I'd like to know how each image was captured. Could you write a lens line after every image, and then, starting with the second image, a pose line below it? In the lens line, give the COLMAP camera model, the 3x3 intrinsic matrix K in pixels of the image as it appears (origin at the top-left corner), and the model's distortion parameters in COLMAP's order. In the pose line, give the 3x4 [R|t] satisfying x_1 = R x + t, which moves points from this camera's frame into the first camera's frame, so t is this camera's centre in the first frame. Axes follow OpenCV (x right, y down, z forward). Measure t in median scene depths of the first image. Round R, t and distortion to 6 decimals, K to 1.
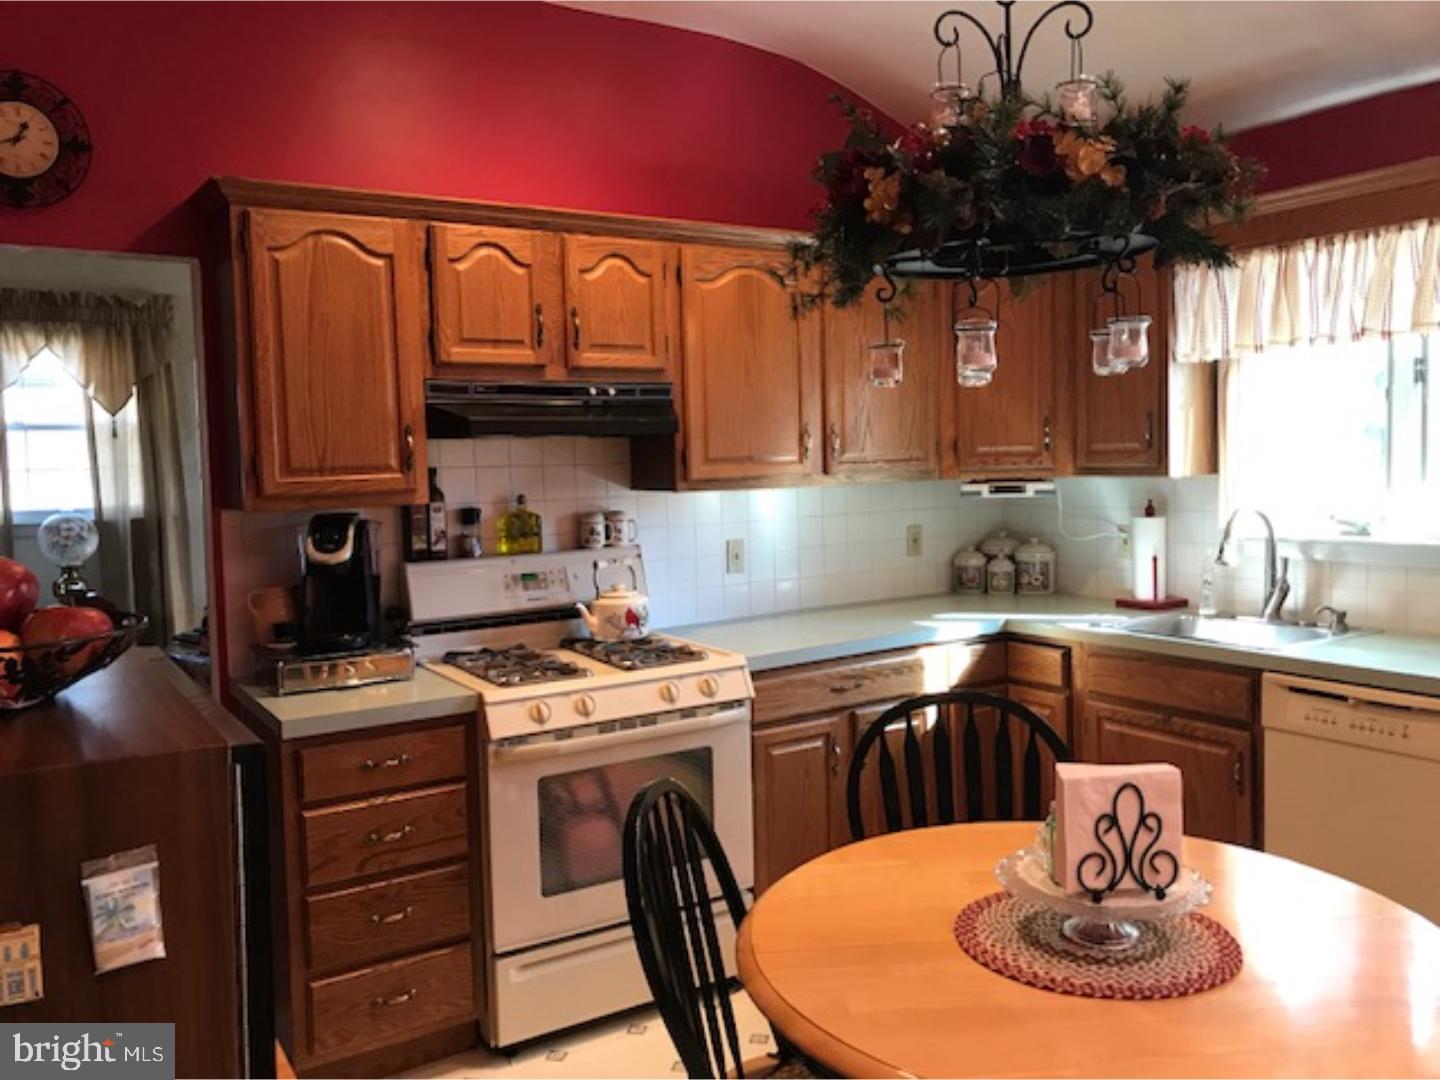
lens RADIAL K [[1193.2, 0, 720.3], [0, 1193.2, 540.0], [0, 0, 1]] dist [0.050749, -0.006828]
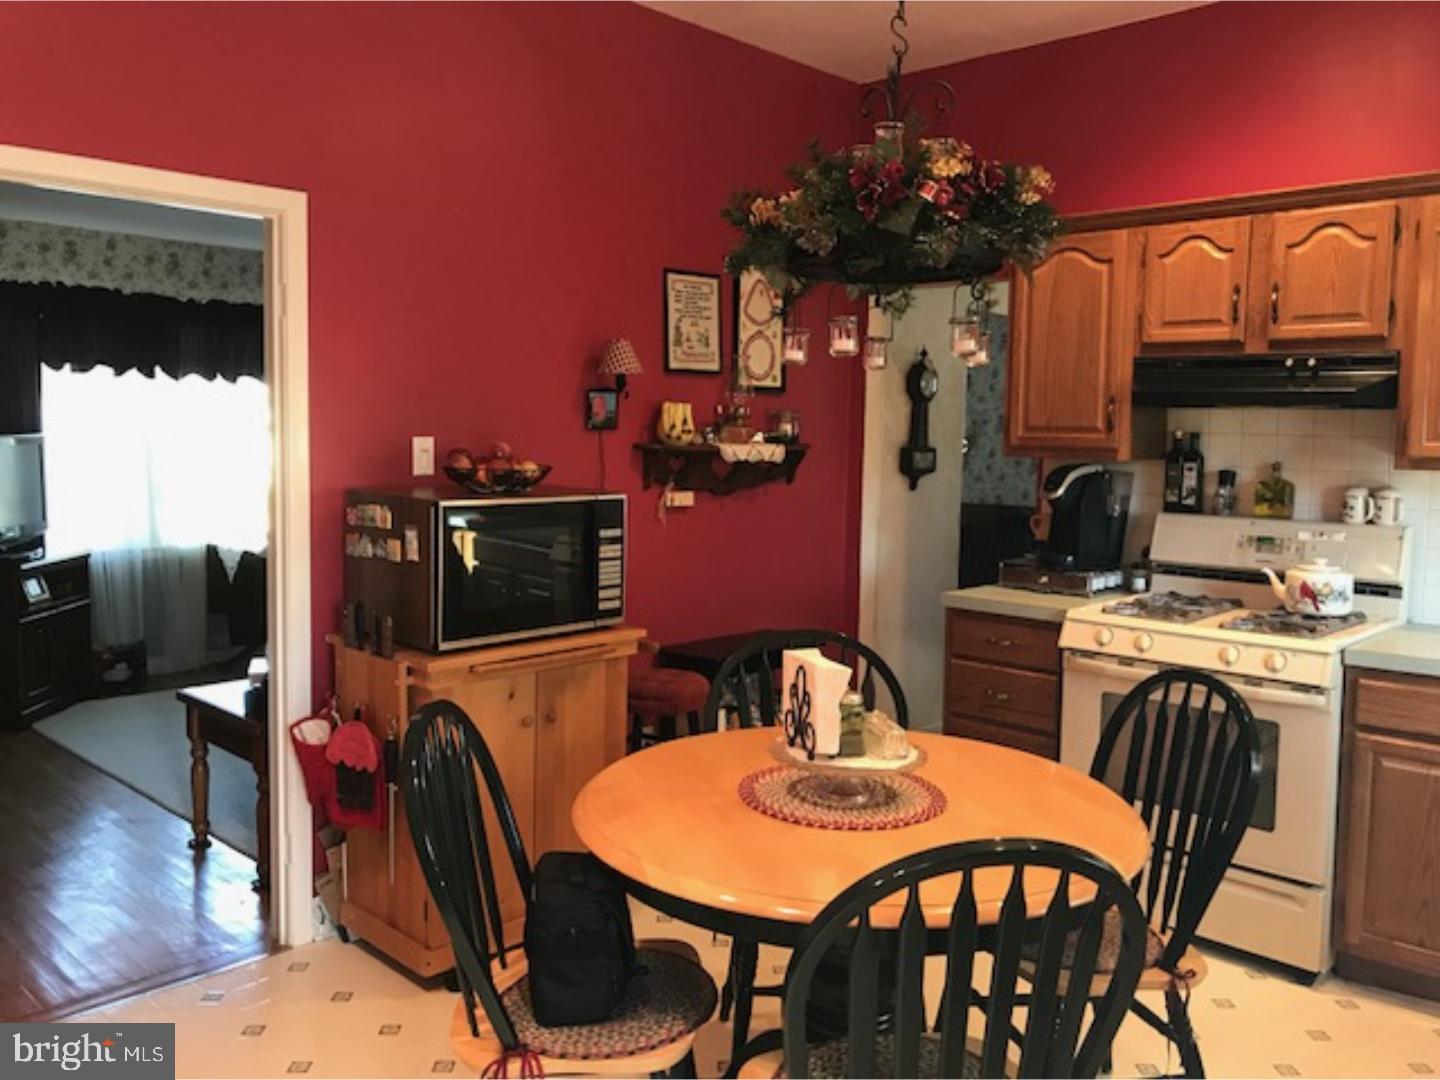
lens RADIAL K [[1193.2, 0, 720.6], [0, 1193.2, 530.5], [0, 0, 1]] dist [0.050749, -0.006828]
pose [[0.227552, 0.115883, -0.966846, 0.794152], [-0.098175, 0.990565, 0.095620, -0.033516], [0.968804, 0.073161, 0.236782, 0.294564]]
